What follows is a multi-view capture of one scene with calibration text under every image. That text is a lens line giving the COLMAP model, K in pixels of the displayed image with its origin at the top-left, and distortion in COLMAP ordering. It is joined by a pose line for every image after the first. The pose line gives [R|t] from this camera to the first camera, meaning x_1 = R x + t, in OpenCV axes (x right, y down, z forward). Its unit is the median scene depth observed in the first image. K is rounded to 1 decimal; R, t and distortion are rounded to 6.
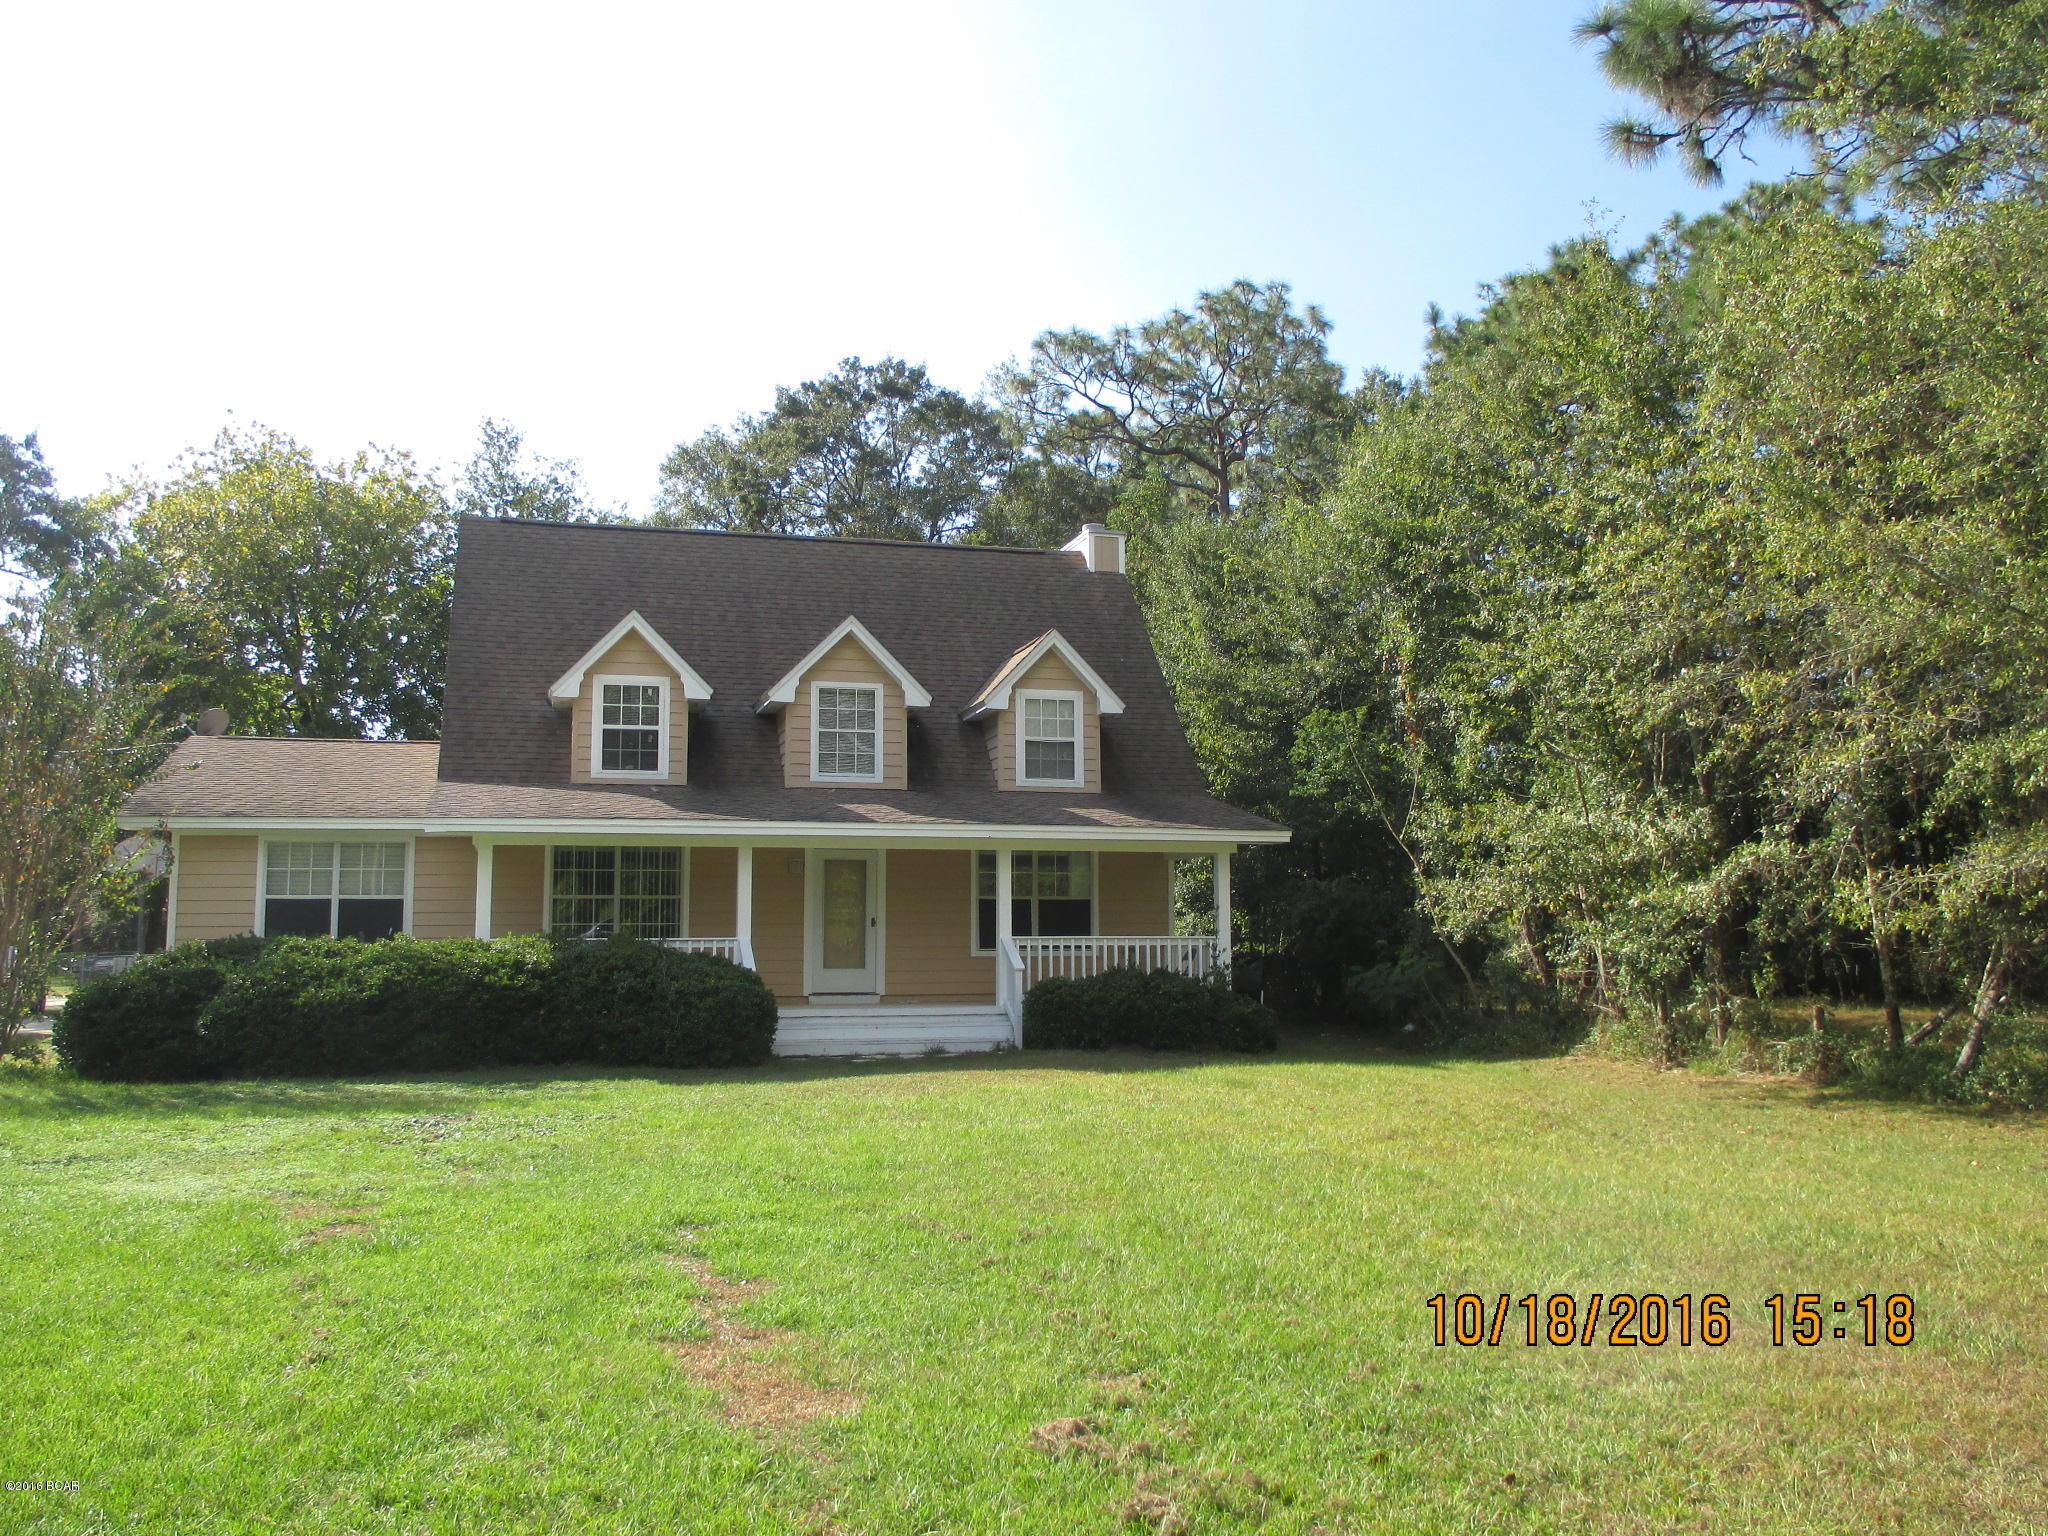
lens RADIAL K [[1706.1, 0, 1043.4], [0, 1706.1, 757.5], [0, 0, 1]] dist [-0.035829, -0.007300]
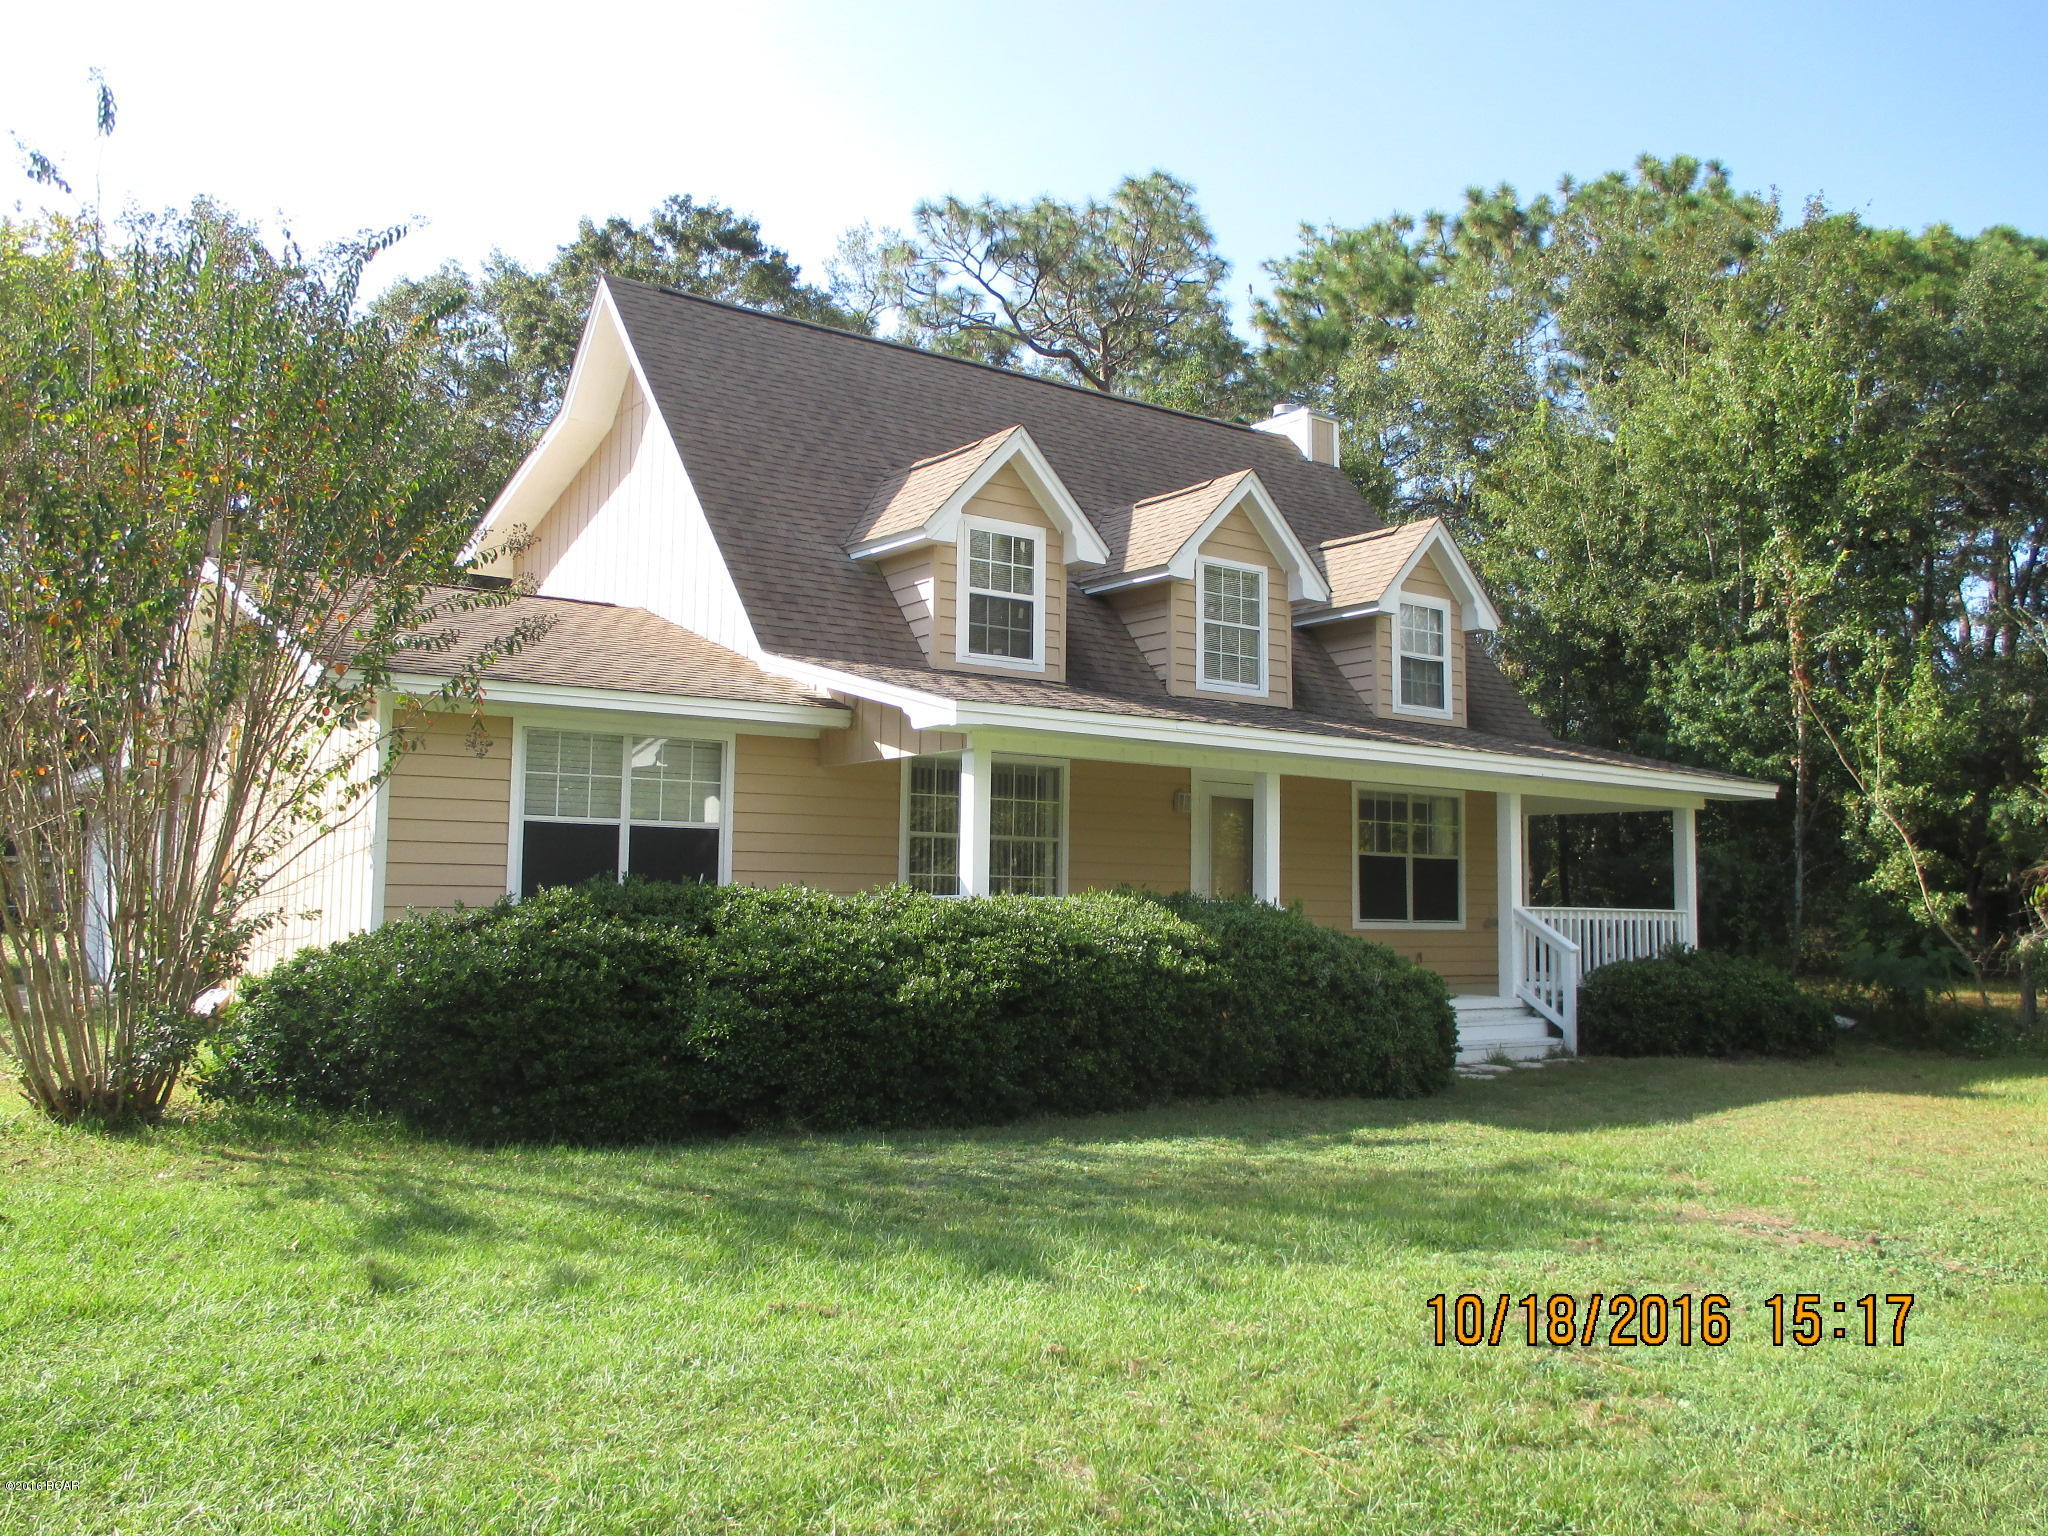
lens RADIAL K [[1656.3, 0, 918.4], [0, 1656.3, 771.5], [0, 0, 1]] dist [0.002632, 0.003148]
pose [[0.945638, 0.048734, 0.321550, -0.489675], [-0.058485, 0.998073, 0.020730, 0.042537], [-0.319920, -0.038409, 0.946666, 0.363991]]
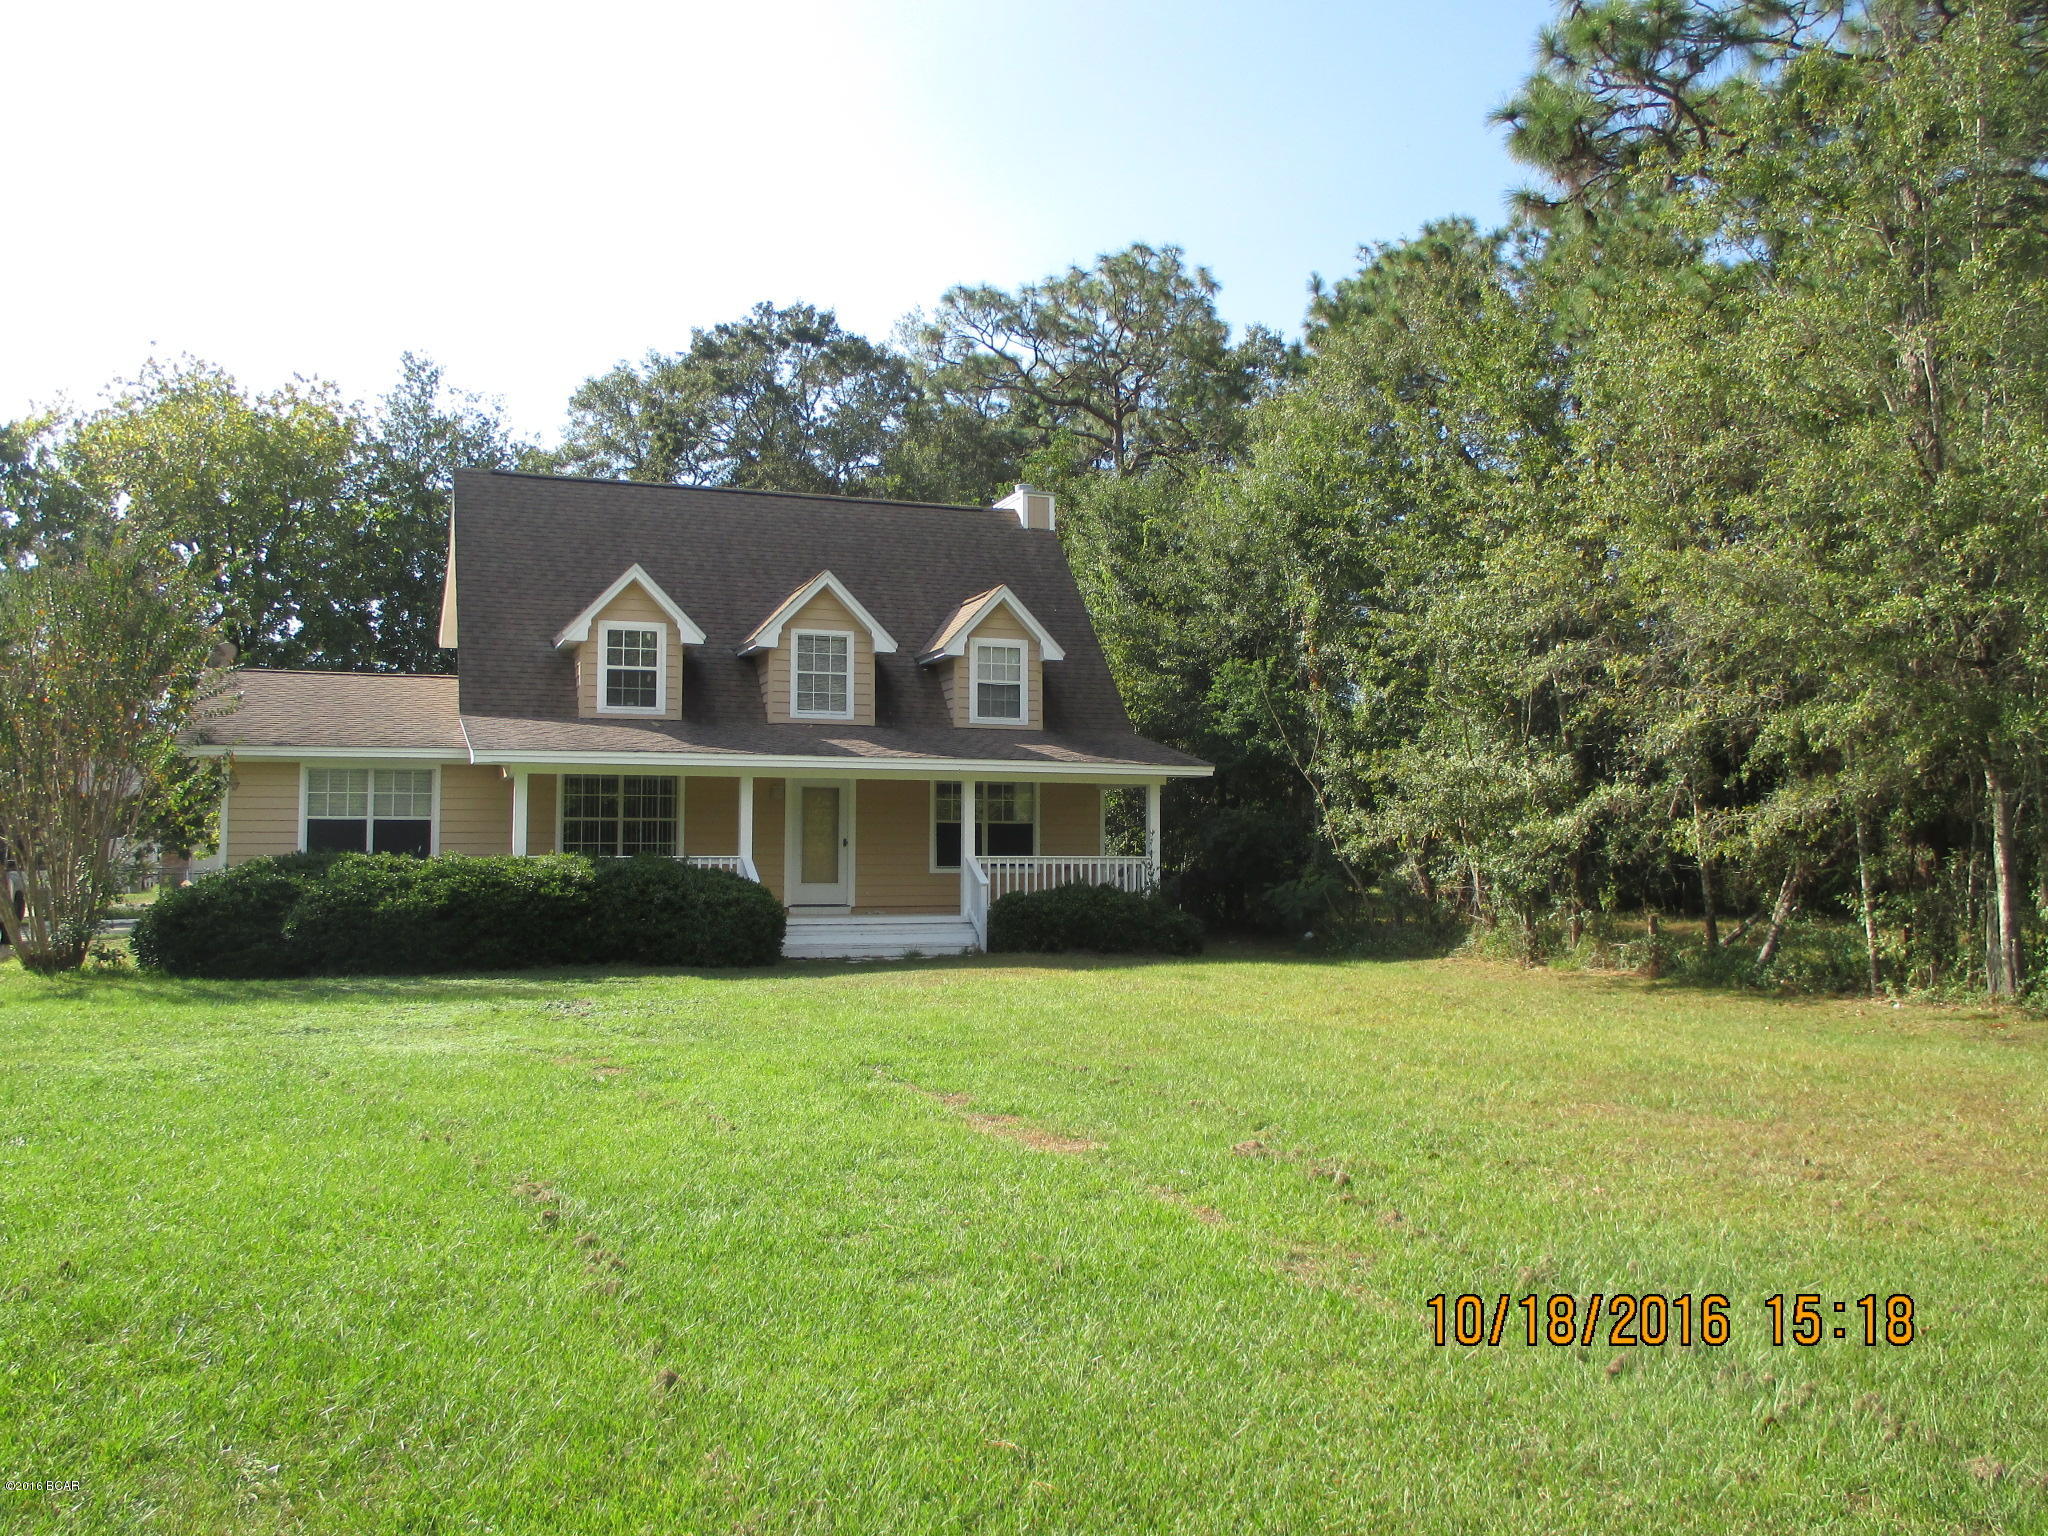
lens RADIAL K [[1720.7, 0, 1024.0], [0, 1720.7, 768.0], [0, 0, 1]] dist [-0.057211, 0.005550]
pose [[0.996487, 0.009162, 0.083245, -0.078444], [-0.013659, 0.998468, 0.053620, -0.016217], [-0.082626, -0.054569, 0.995086, -0.148869]]
